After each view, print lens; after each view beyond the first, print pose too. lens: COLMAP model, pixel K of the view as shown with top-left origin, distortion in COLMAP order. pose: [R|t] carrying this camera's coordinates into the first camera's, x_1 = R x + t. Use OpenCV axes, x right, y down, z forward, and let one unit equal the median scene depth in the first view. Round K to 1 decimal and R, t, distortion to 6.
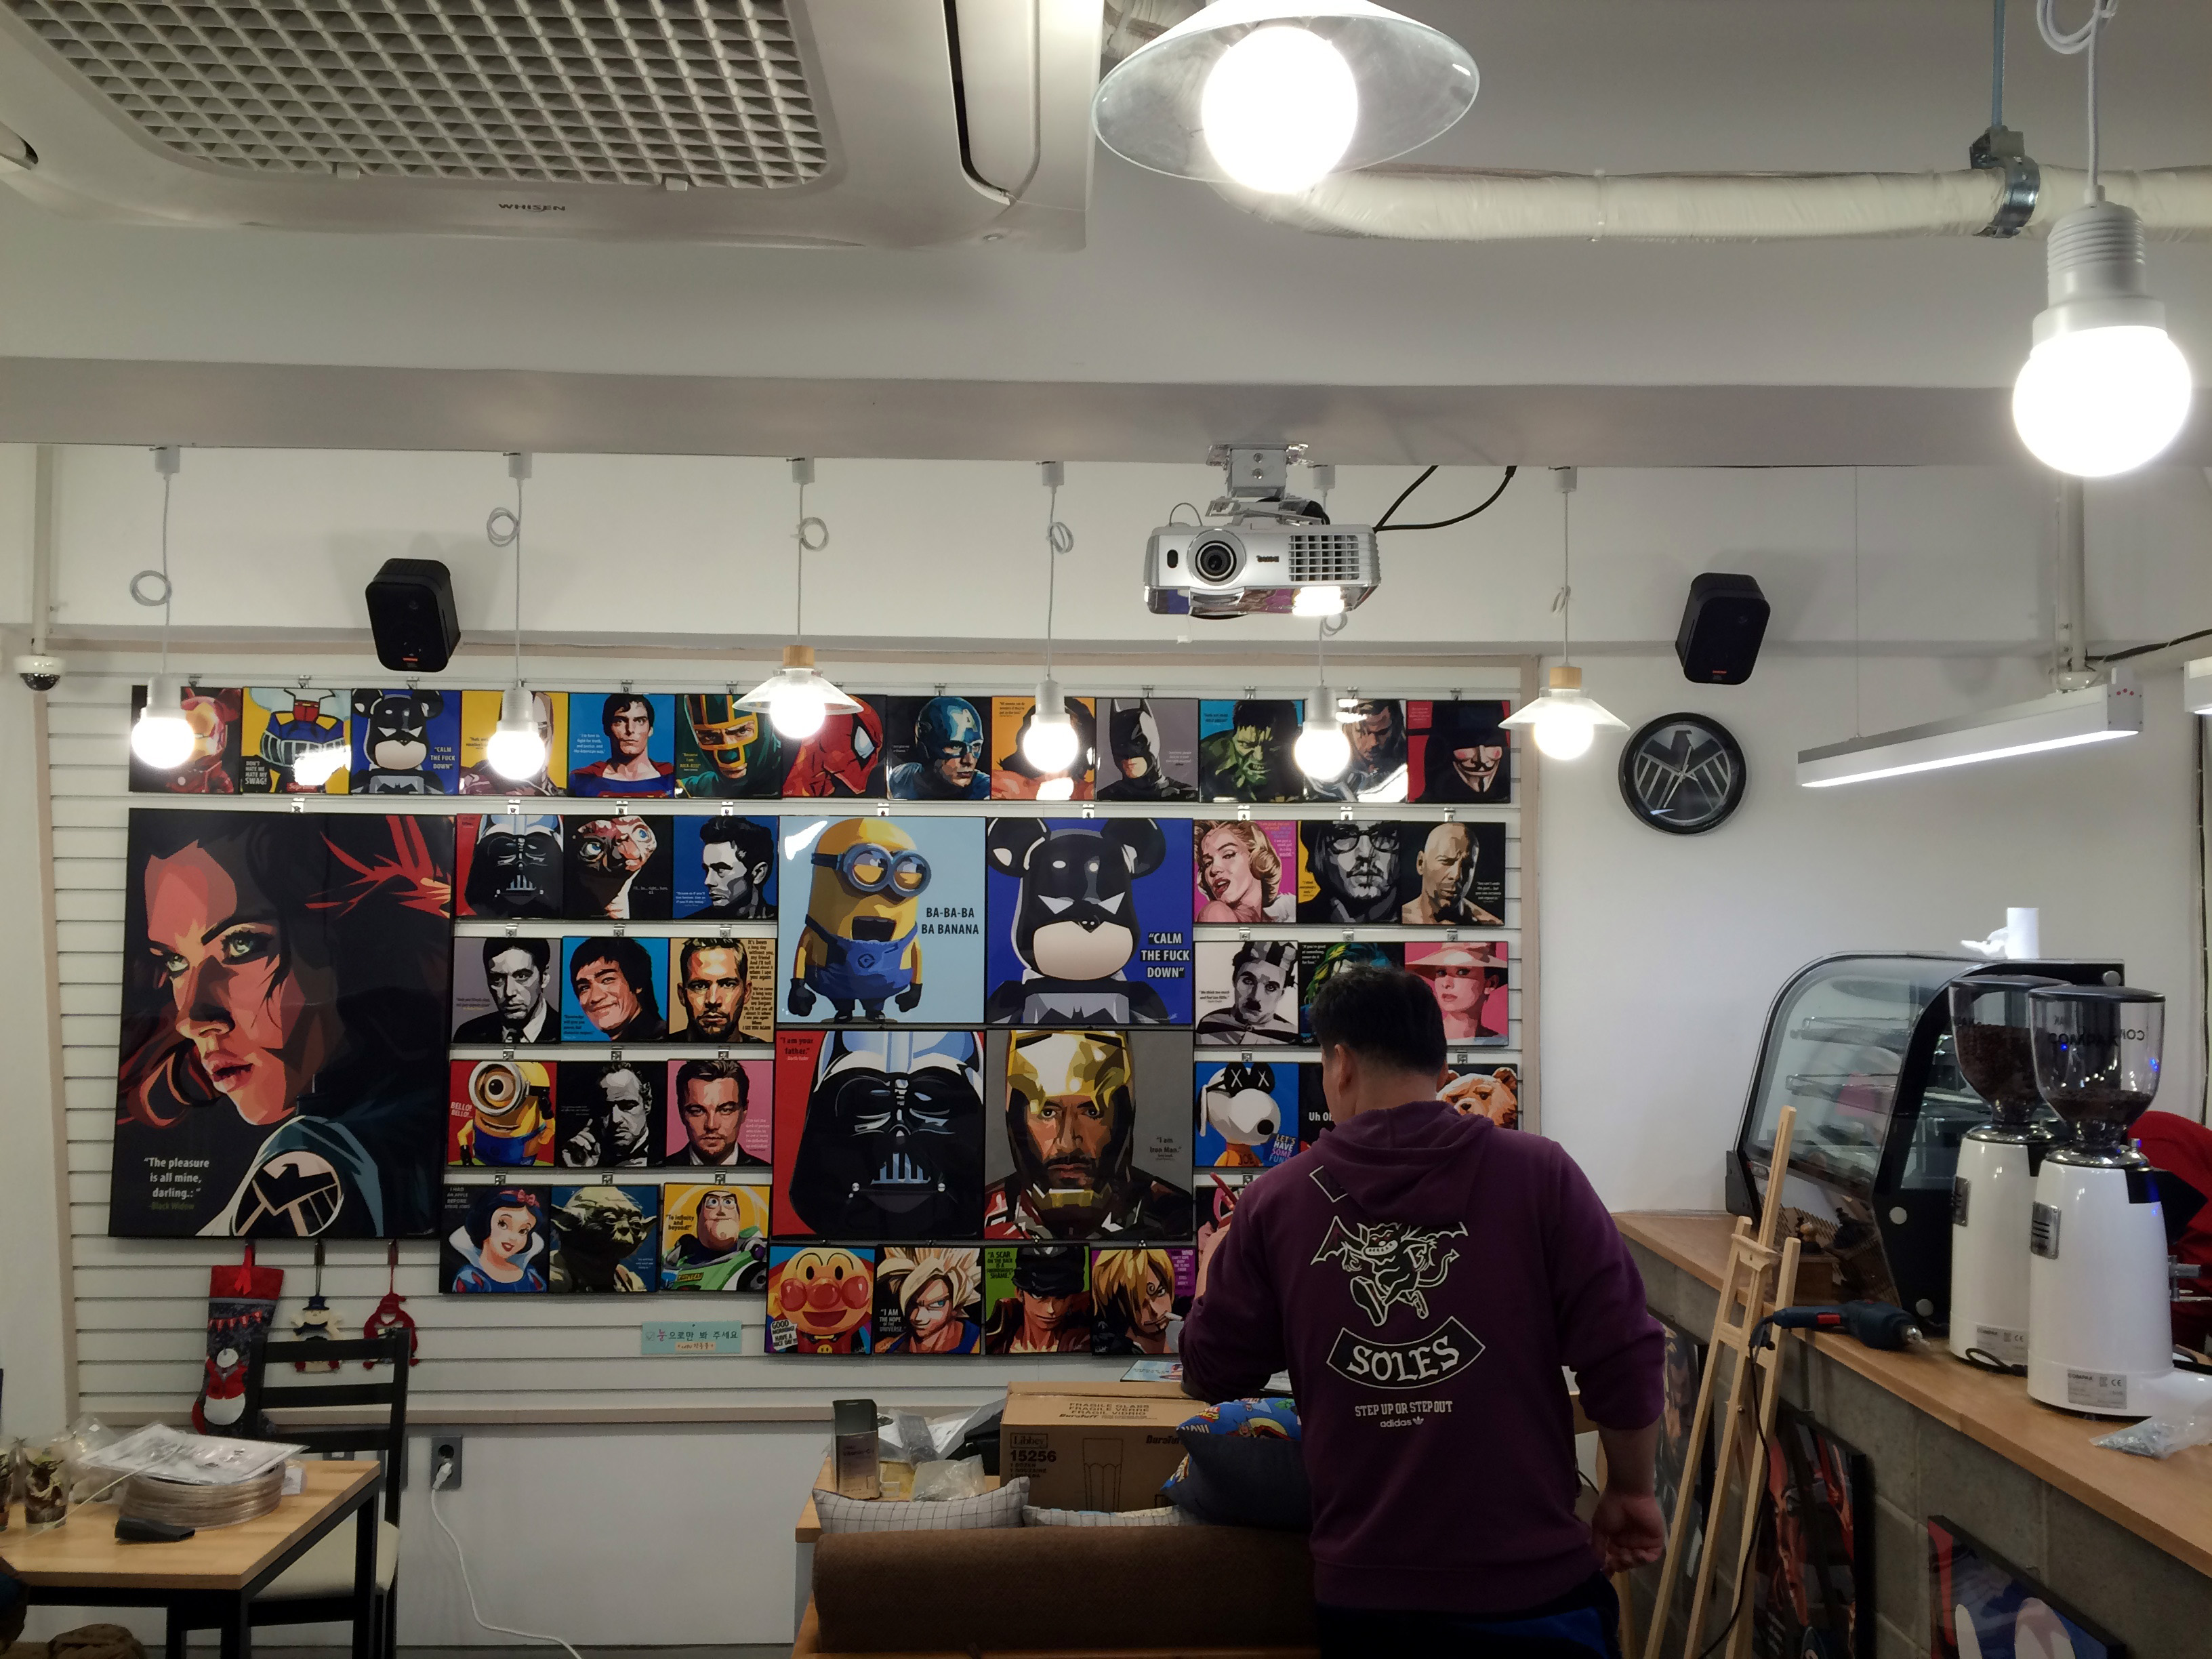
lens RADIAL K [[1828.8, 0, 1099.3], [0, 1828.8, 828.9], [0, 0, 1]] dist [0.062739, -0.001082]
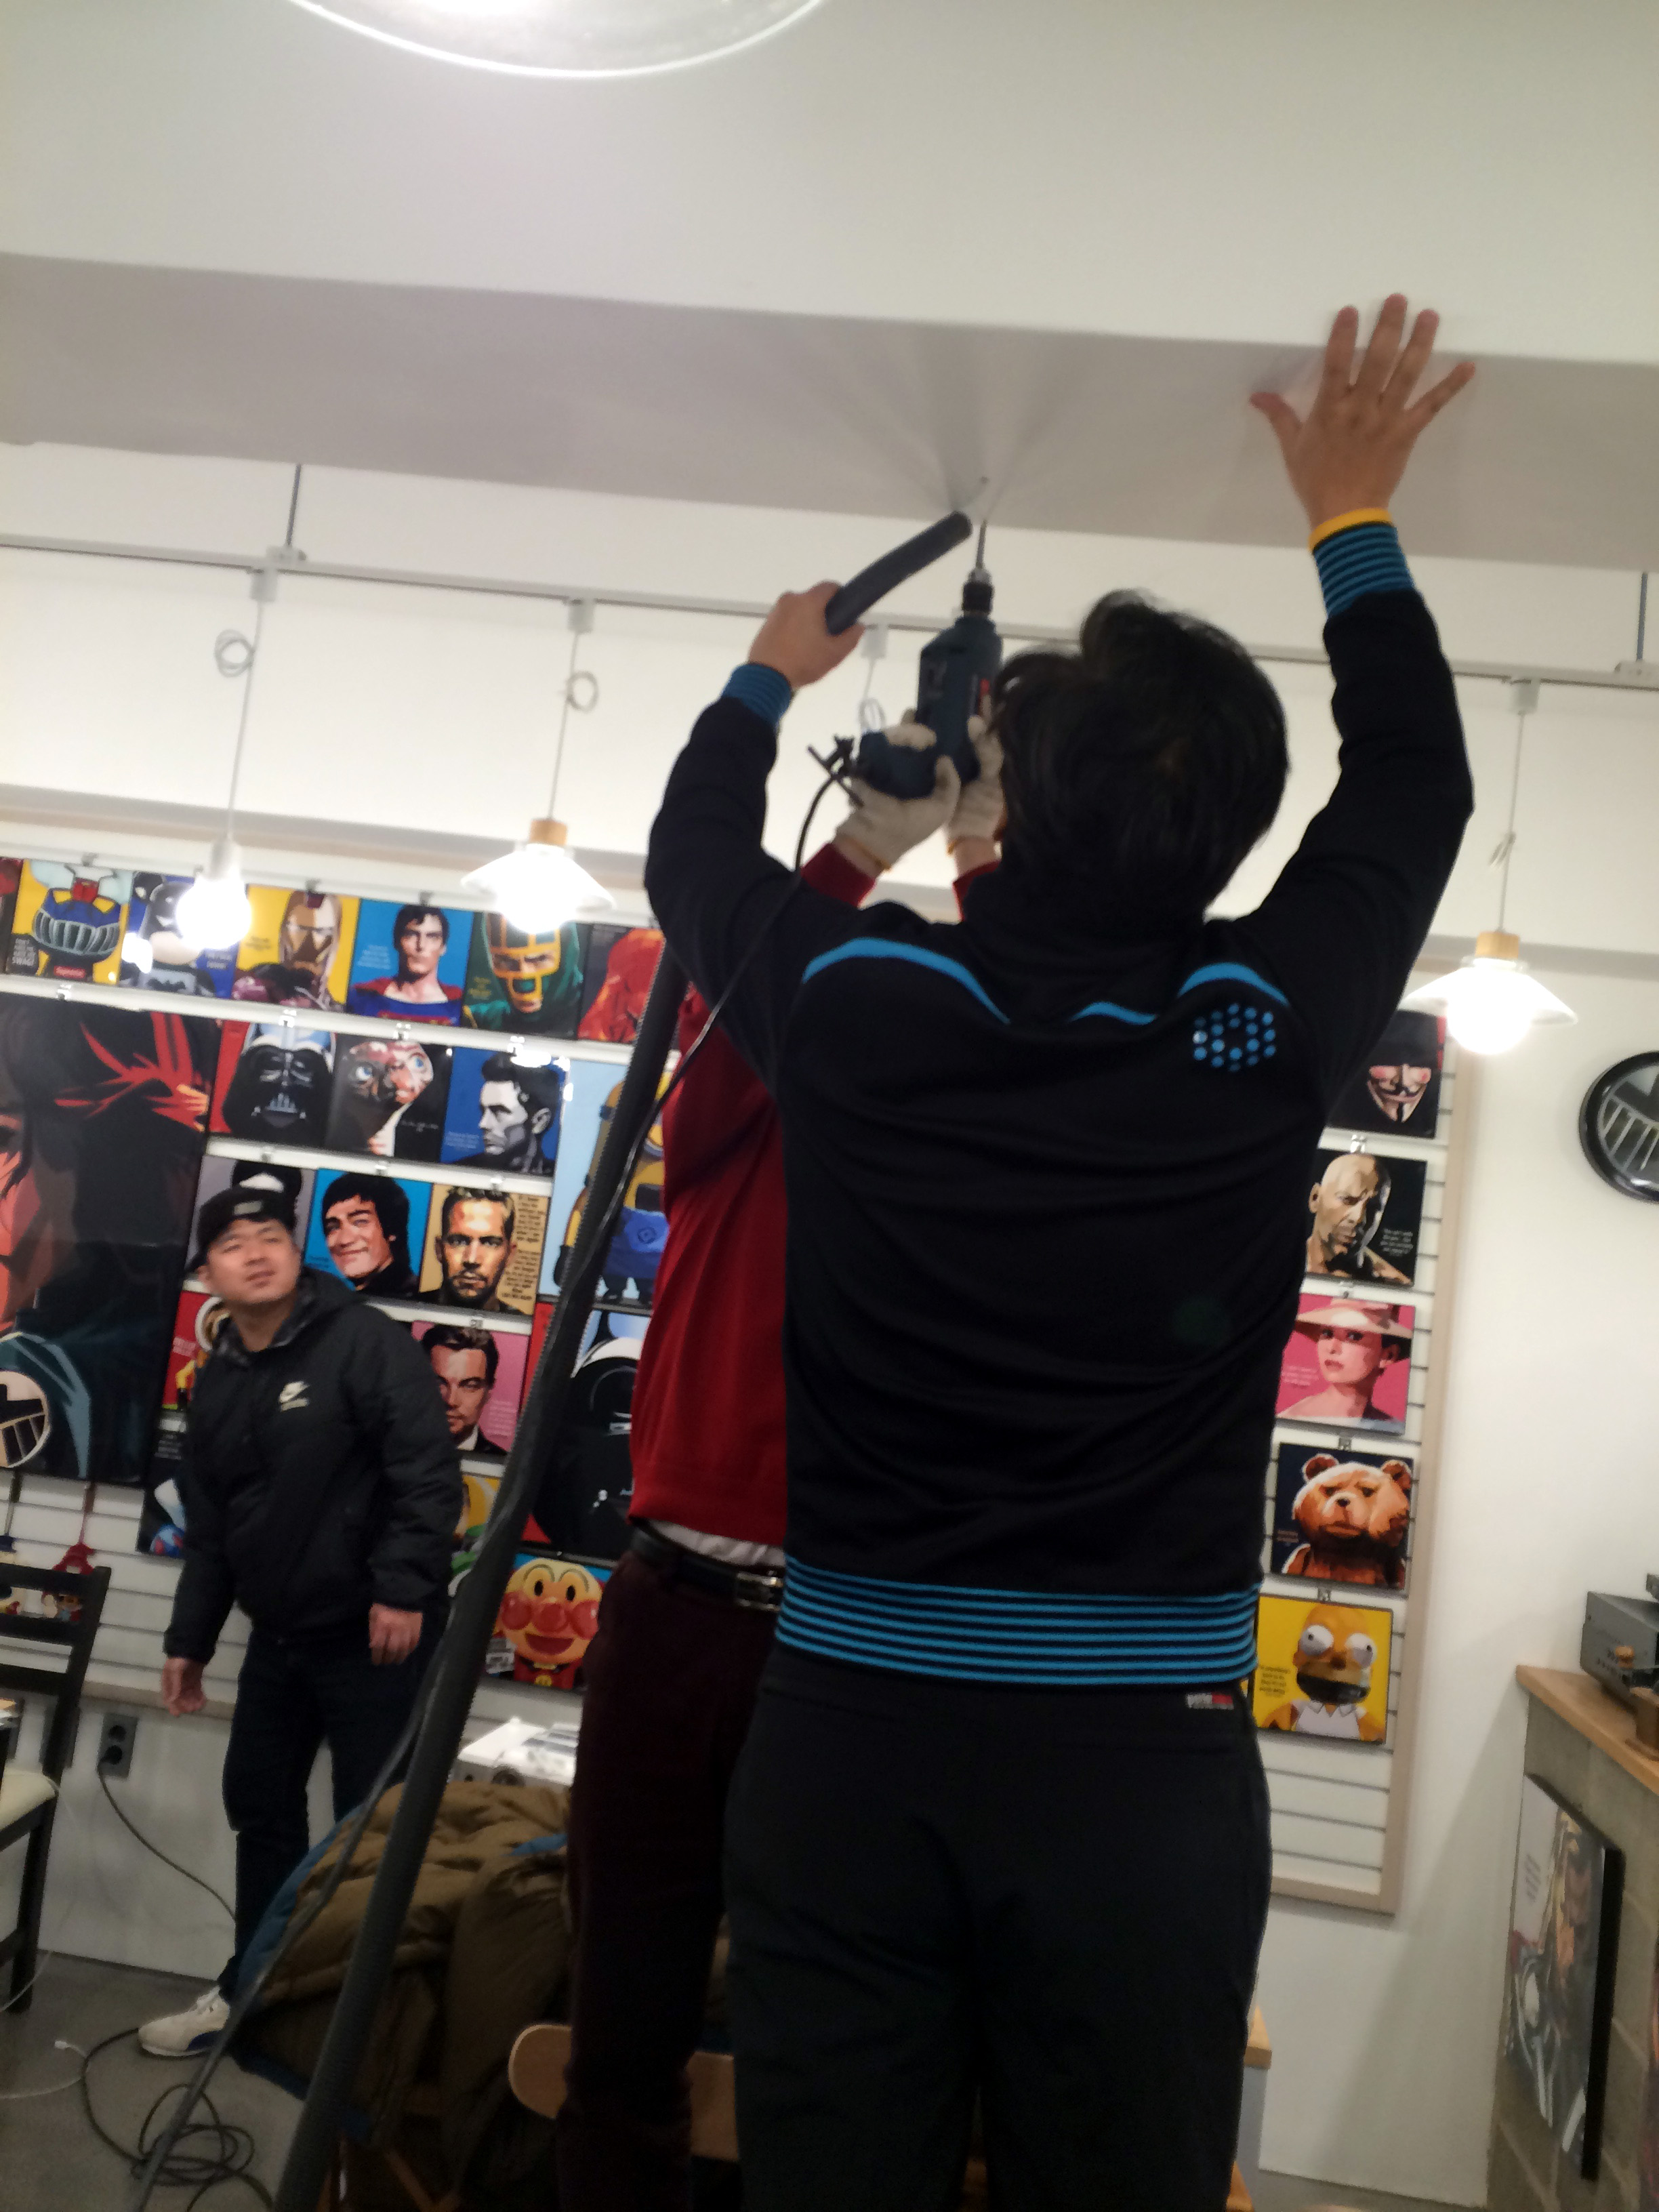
lens RADIAL K [[1828.8, 0, 829.5], [0, 1828.8, 1106.0], [0, 0, 1]] dist [0.062739, -0.001082]
pose [[0.984200, 0.107763, -0.140493, 0.072848], [-0.115274, 0.992247, -0.046447, 0.041646], [0.134398, 0.061908, 0.988992, 0.151873]]
